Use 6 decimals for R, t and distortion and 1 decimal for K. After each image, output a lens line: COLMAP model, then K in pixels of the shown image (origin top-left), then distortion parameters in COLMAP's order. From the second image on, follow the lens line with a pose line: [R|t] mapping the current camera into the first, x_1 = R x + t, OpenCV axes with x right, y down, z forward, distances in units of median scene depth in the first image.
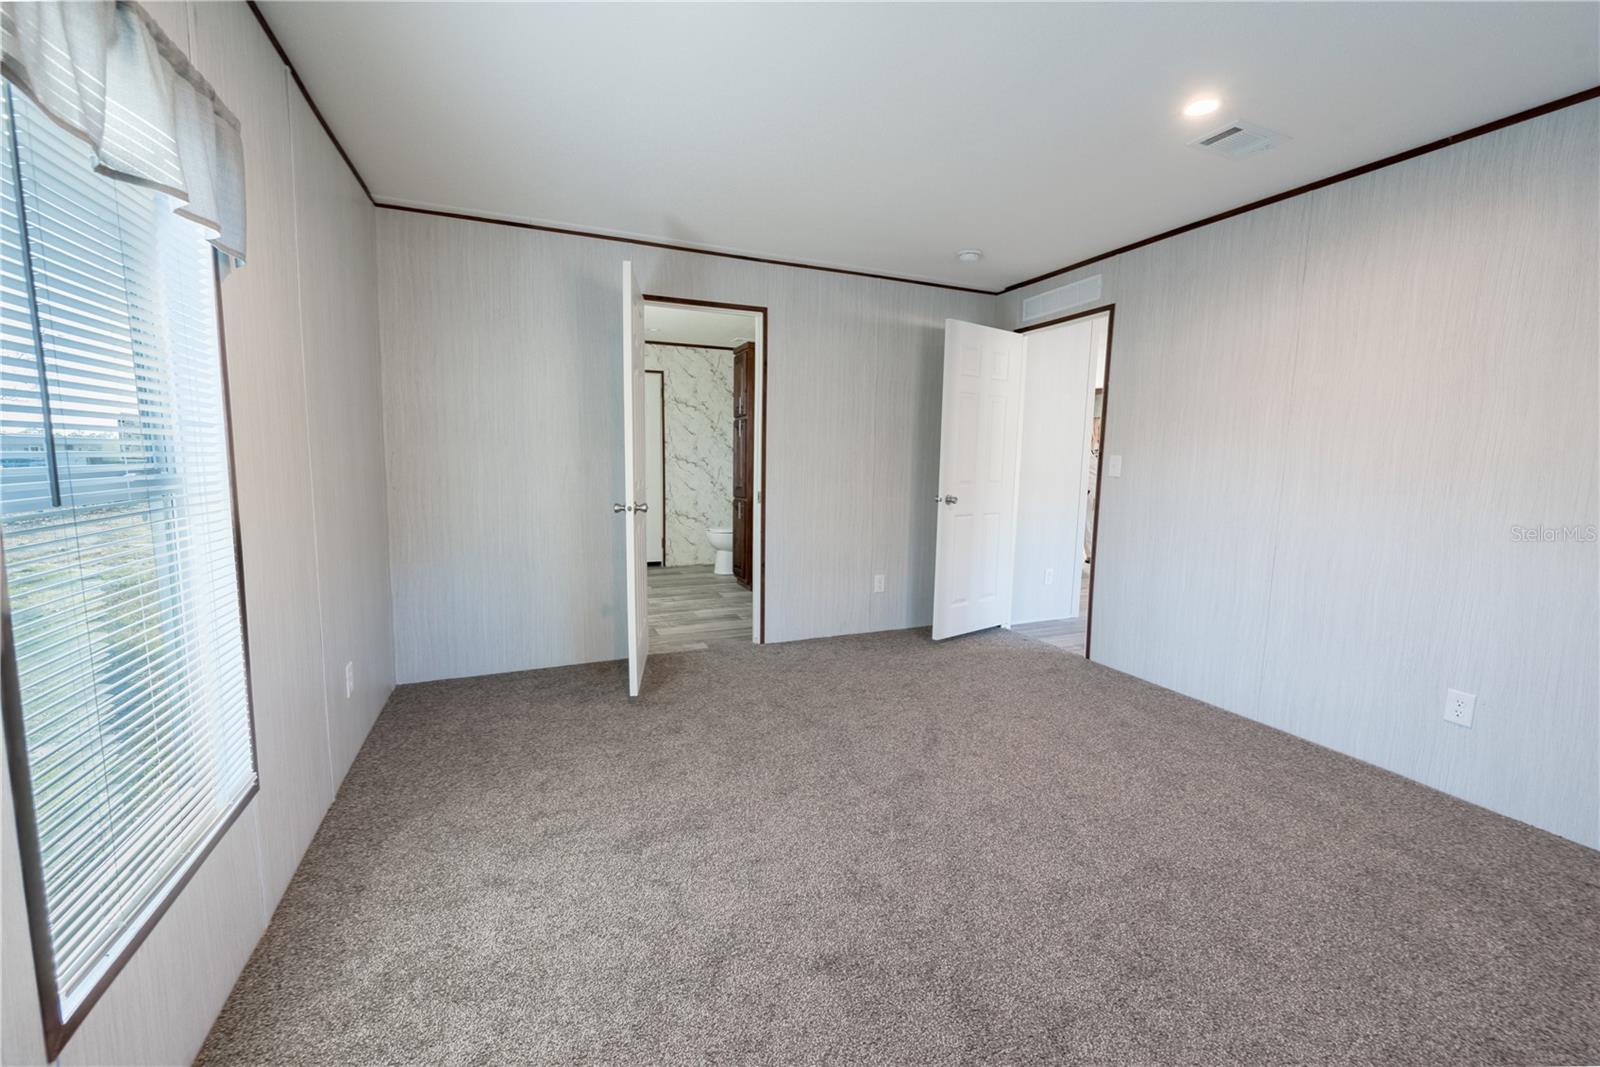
lens RADIAL K [[641.1, 0, 803.1], [0, 641.1, 534.9], [0, 0, 1]] dist [-0.001396, -0.000031]
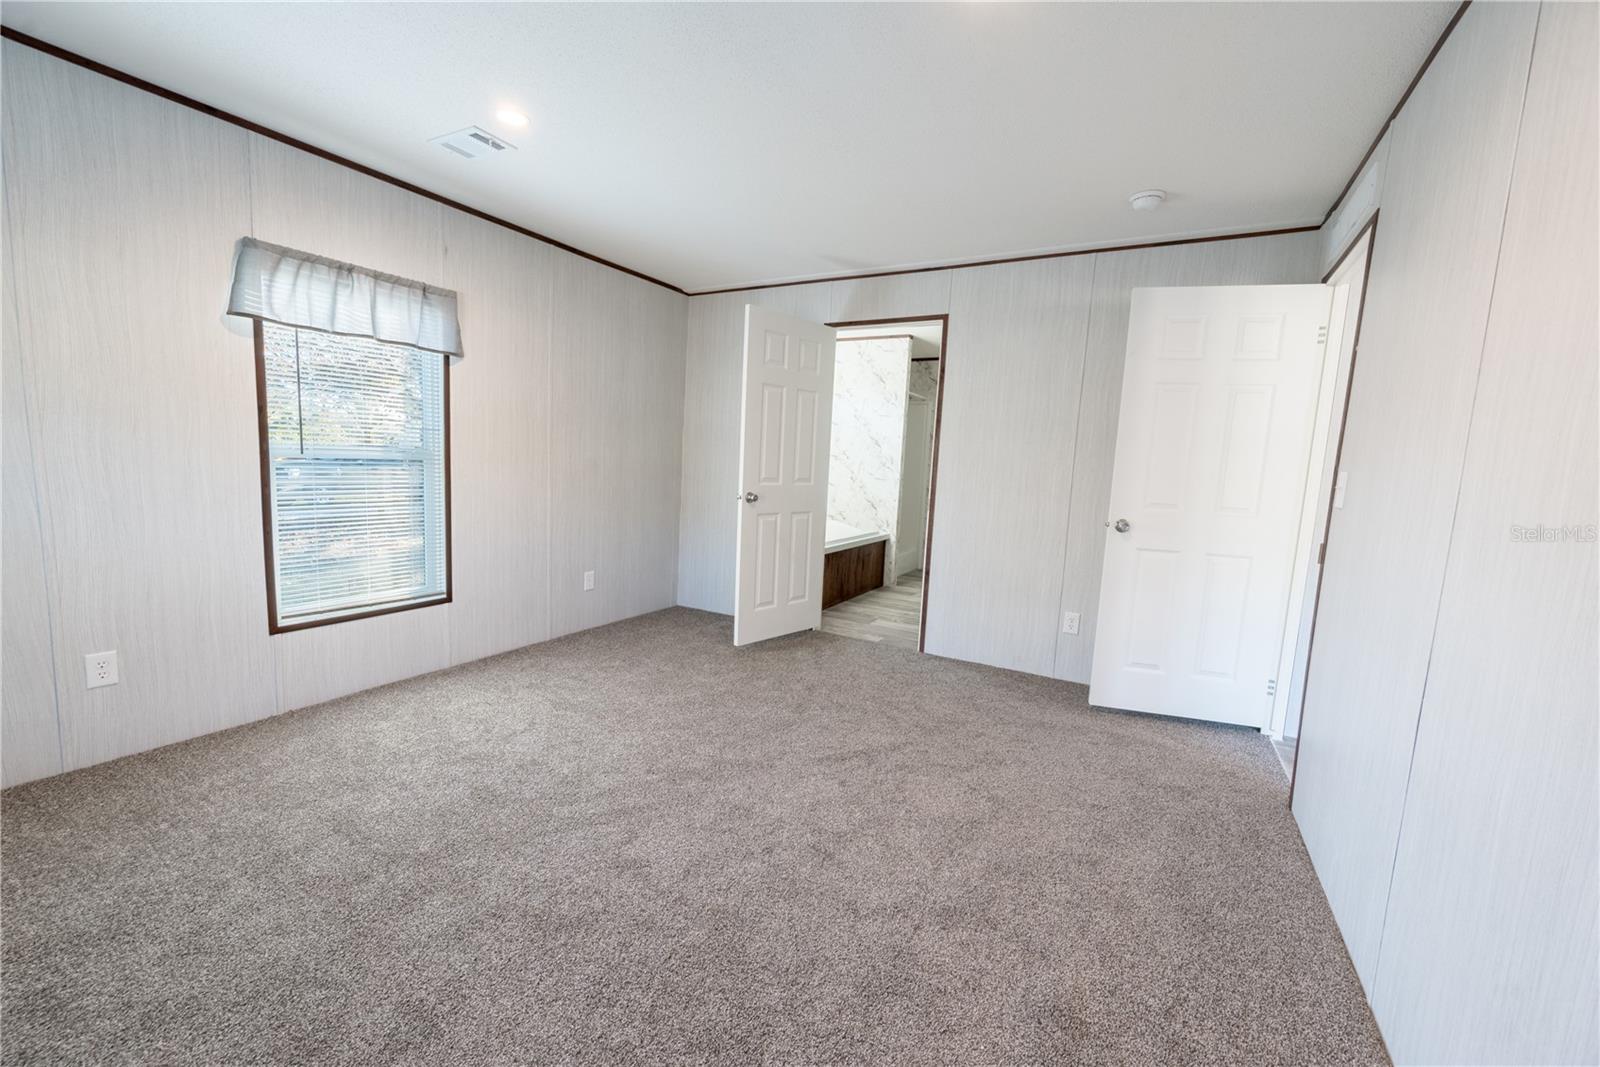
lens RADIAL K [[627.8, 0, 790.9], [0, 627.8, 532.7], [0, 0, 1]] dist [0.000320, -0.000072]
pose [[0.602121, 0.109103, -0.790915, 0.648032], [-0.131977, 0.990592, 0.036174, -0.024610], [0.787422, 0.082602, 0.610855, 0.265473]]
